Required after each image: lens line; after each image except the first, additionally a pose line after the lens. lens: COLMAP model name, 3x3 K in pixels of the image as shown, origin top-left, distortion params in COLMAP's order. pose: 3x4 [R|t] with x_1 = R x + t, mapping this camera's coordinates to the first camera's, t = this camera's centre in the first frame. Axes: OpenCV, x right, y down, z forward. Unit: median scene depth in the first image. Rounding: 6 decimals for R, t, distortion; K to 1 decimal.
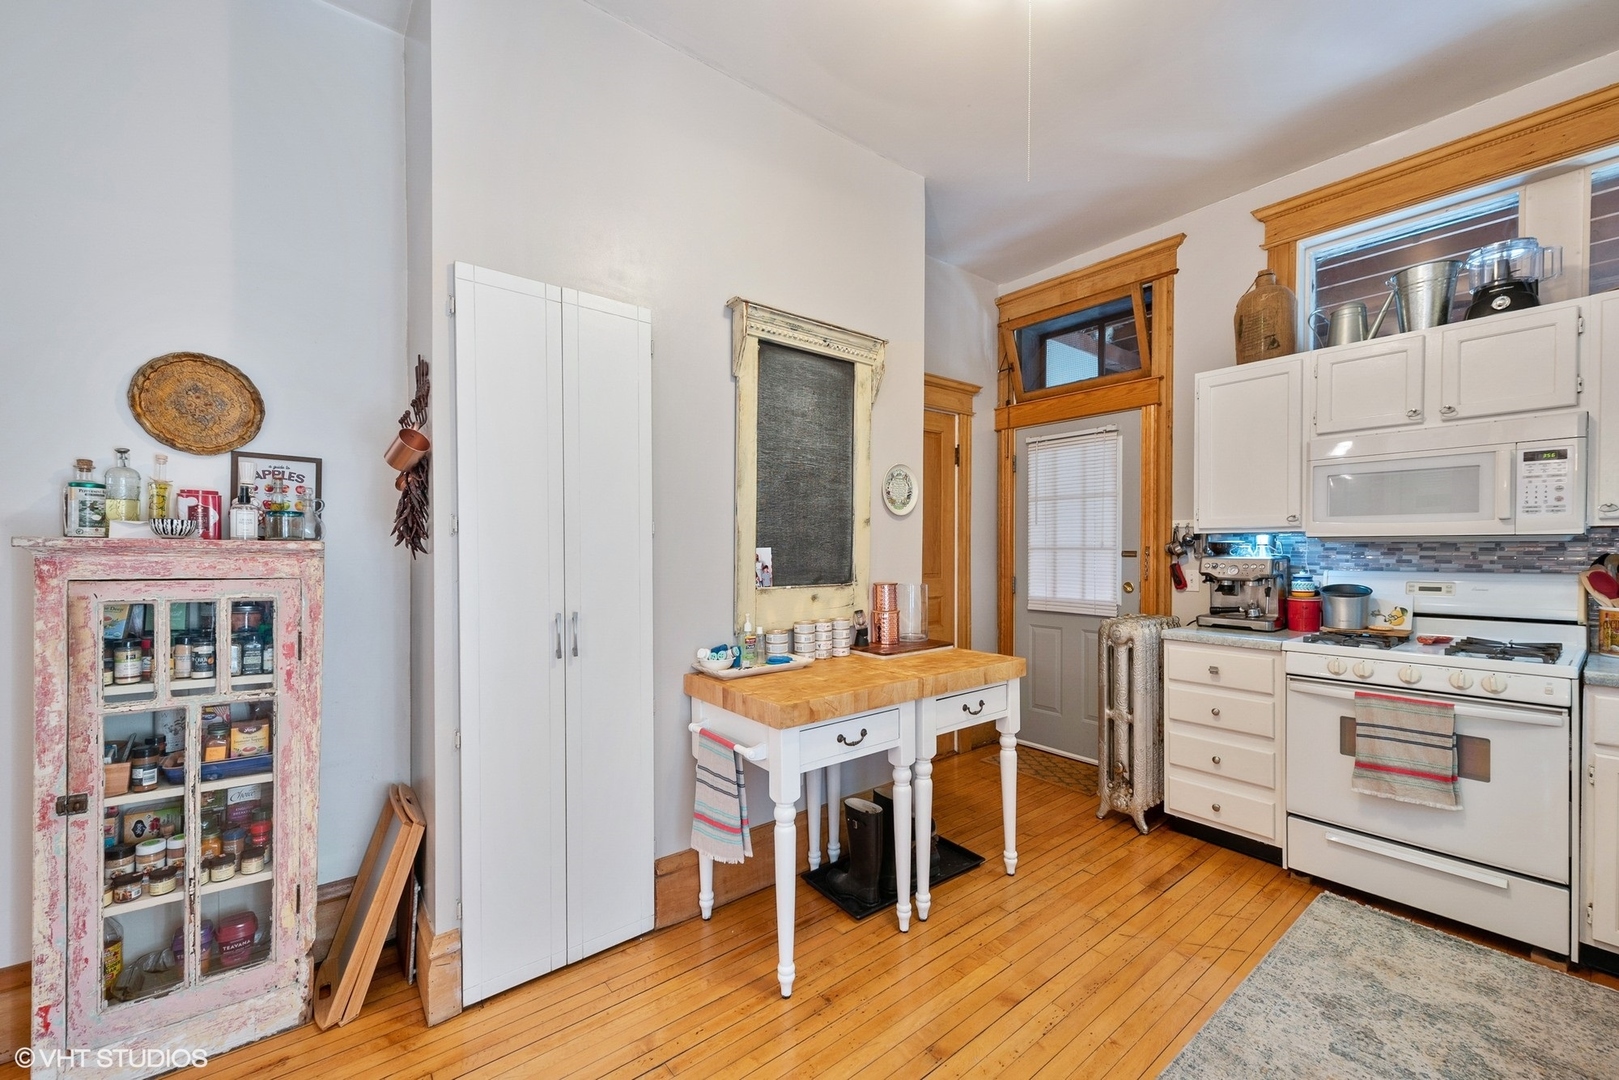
lens RADIAL K [[652.4, 0, 814.1], [0, 652.4, 552.3], [0, 0, 1]] dist [0.000177, -0.002608]
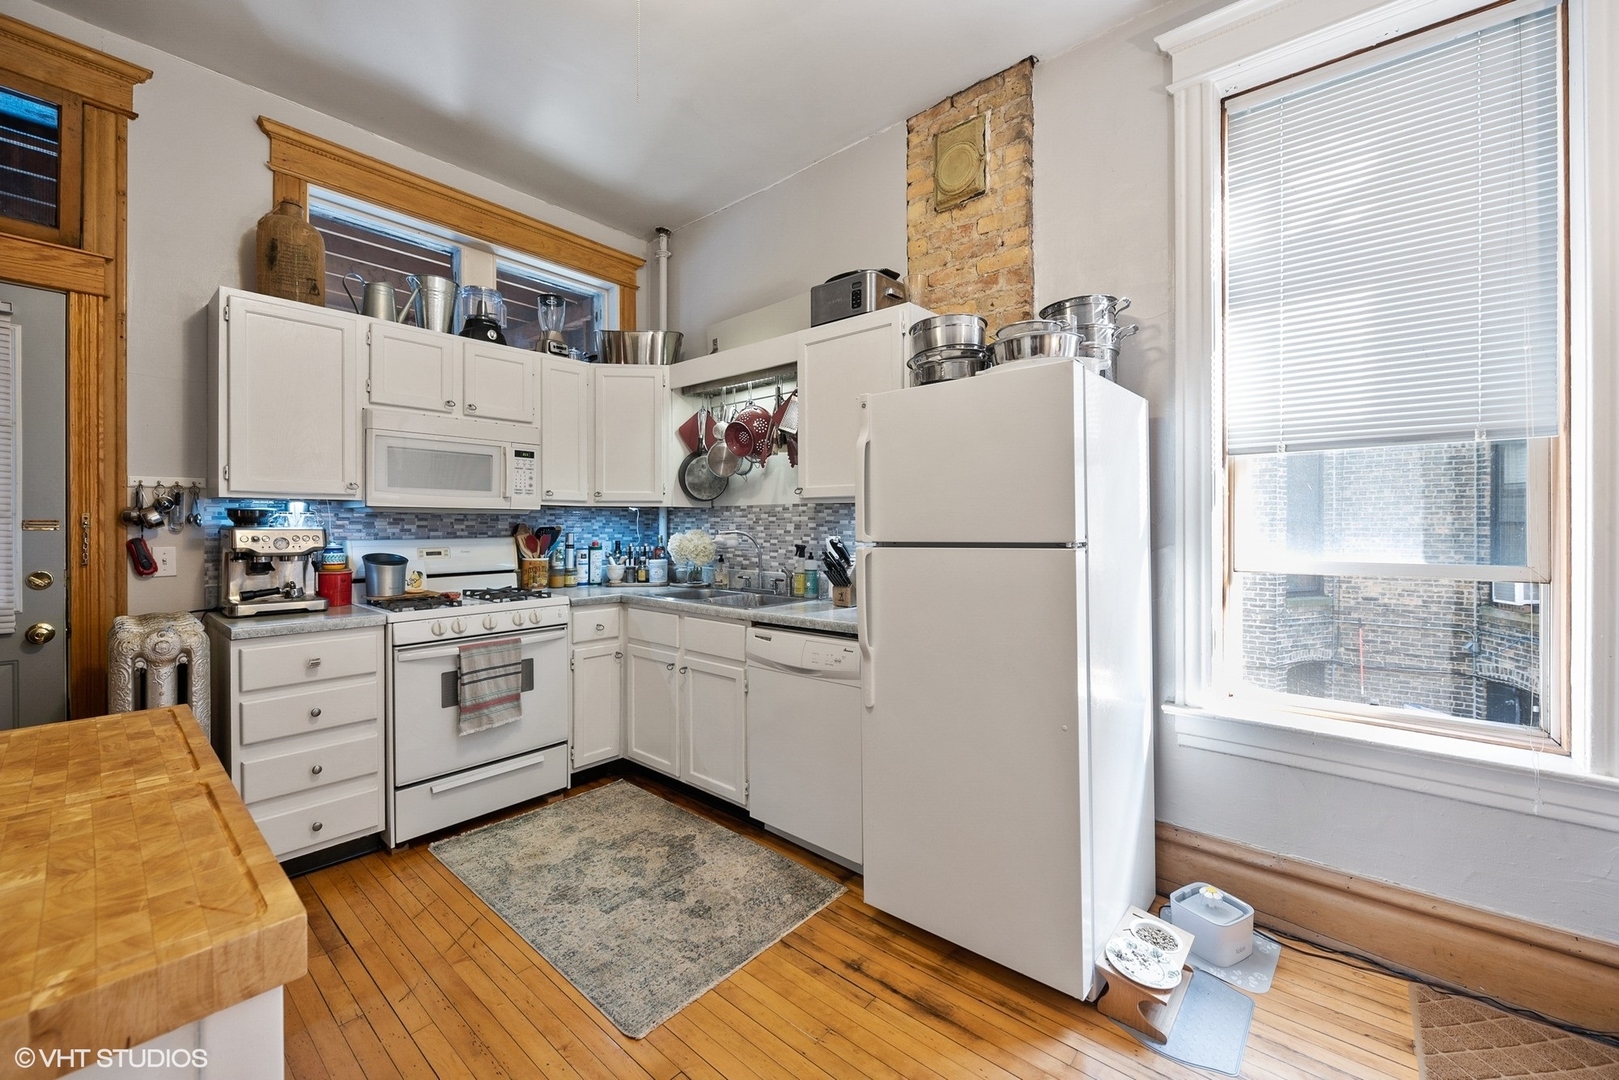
lens RADIAL K [[669.7, 0, 811.2], [0, 669.7, 520.9], [0, 0, 1]] dist [-0.012423, -0.000299]
pose [[-0.230346, 0.003814, 0.973101, -0.387915], [0.002026, 0.999992, -0.003439, 0.003434], [-0.973107, 0.001179, -0.230352, 0.623434]]
